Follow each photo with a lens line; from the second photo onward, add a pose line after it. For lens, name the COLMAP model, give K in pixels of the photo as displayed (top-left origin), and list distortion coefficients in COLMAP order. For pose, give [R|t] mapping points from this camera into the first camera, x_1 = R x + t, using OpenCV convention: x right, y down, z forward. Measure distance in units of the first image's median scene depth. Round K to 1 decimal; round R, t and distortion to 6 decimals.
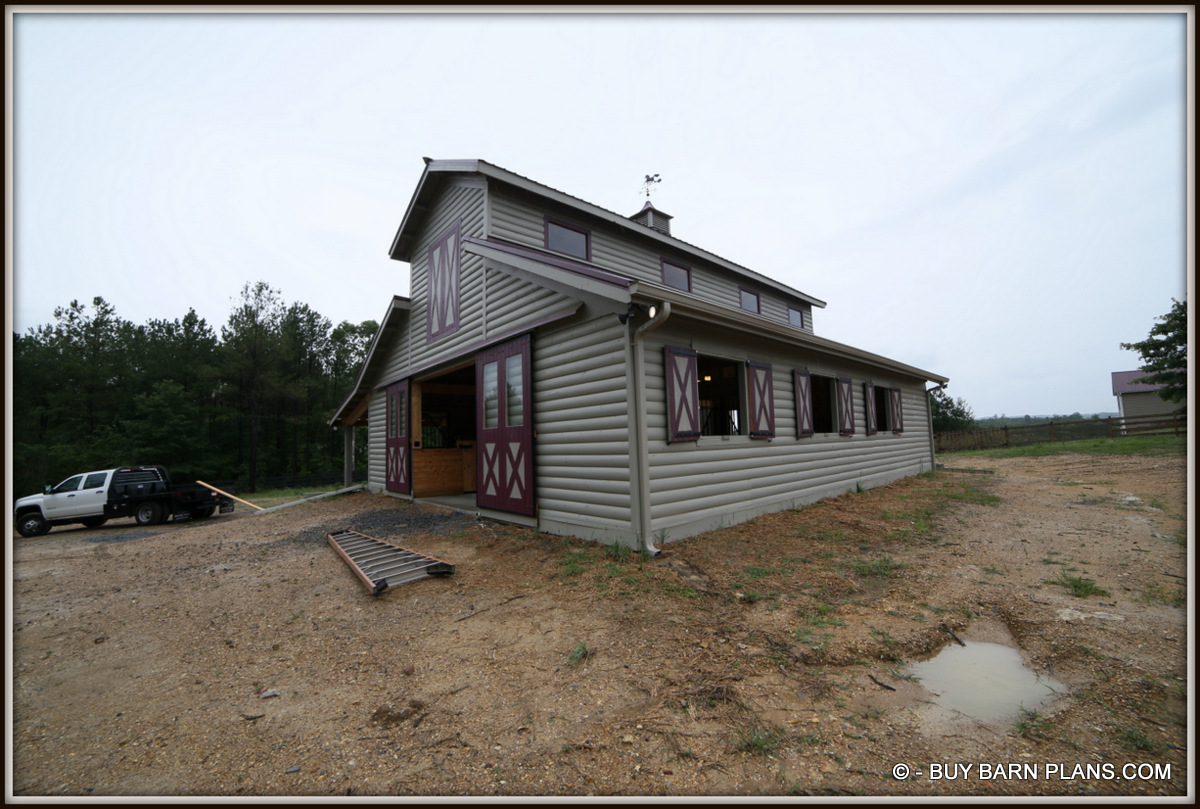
lens RADIAL K [[490.4, 0, 600.9], [0, 490.4, 403.3], [0, 0, 1]] dist [-0.081729, 0.000063]
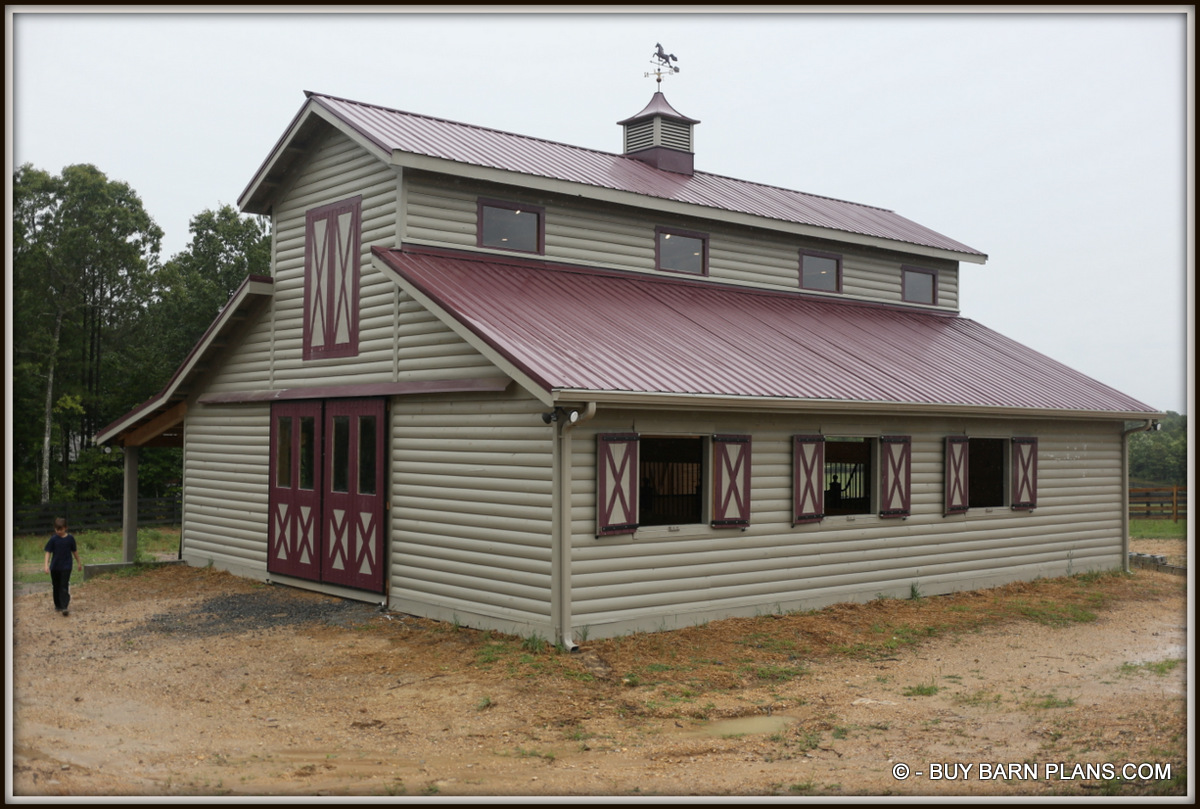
lens RADIAL K [[1281.1, 0, 600.0], [0, 1281.1, 404.5], [0, 0, 1]] dist [-0.048888, 0.050592]
pose [[0.999079, 0.038610, -0.018742, 0.149006], [-0.037521, 0.997763, 0.055322, -0.258226], [0.020836, -0.054568, 0.998293, -1.212432]]
